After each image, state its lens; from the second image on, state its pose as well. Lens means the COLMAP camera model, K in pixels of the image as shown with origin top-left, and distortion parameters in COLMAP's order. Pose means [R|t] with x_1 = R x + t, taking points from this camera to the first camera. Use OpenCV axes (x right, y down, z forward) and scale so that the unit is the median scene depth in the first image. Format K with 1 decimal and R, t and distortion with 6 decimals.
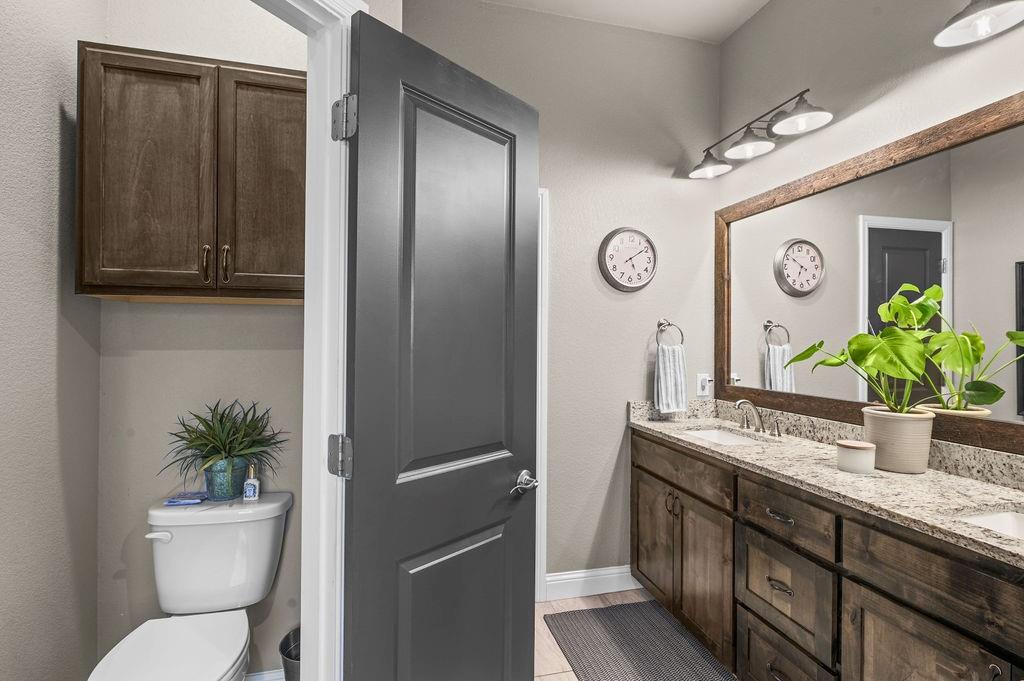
lens RADIAL K [[486.9, 0, 510.9], [0, 486.9, 340.5], [0, 0, 1]] dist [-0.012793, -0.000896]
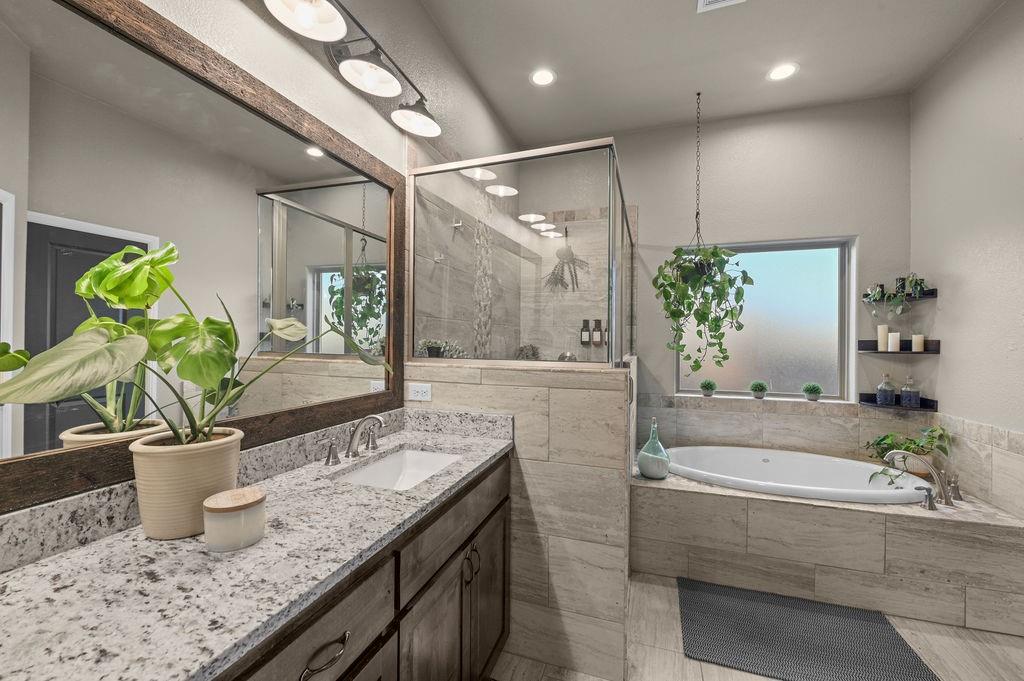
lens RADIAL K [[400.7, 0, 513.1], [0, 400.7, 337.0], [0, 0, 1]] dist [-0.007444, -0.000559]
pose [[-0.837722, -0.019811, 0.545738, 0.103429], [-0.021541, 0.999763, 0.003227, -0.006770], [-0.545672, -0.009053, -0.837950, 1.015491]]
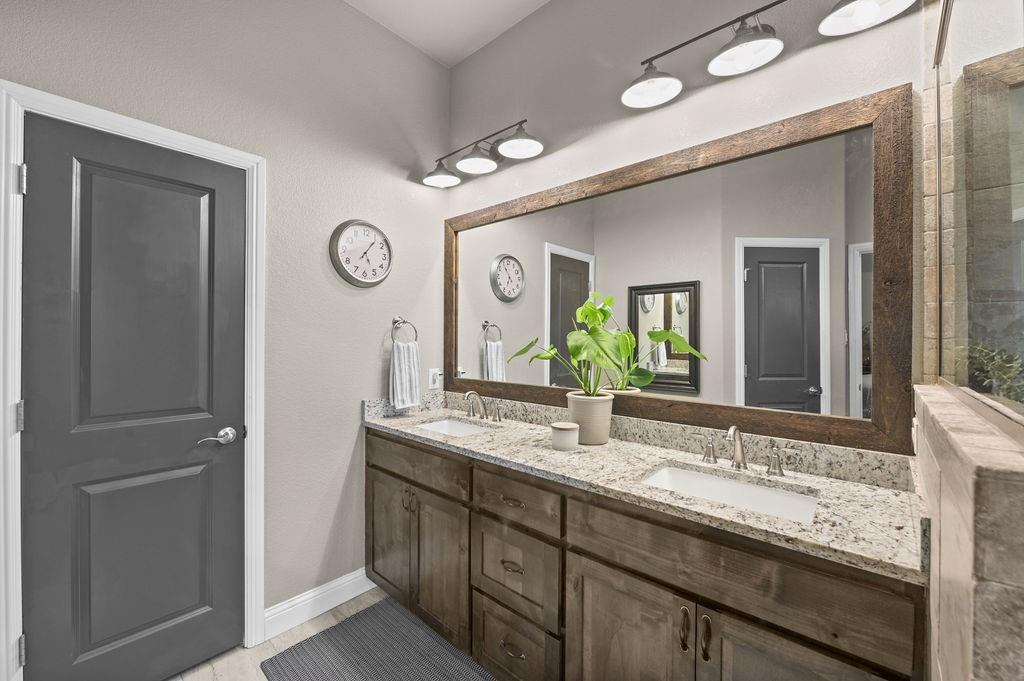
lens RADIAL K [[400.7, 0, 511.1], [0, 400.7, 339.9], [0, 0, 1]] dist [-0.007444, -0.000559]
pose [[0.825864, -0.000228, 0.563870, 0.044528], [-0.001665, 0.999995, 0.002842, 0.002783], [-0.563867, -0.003286, 0.825859, 0.216192]]
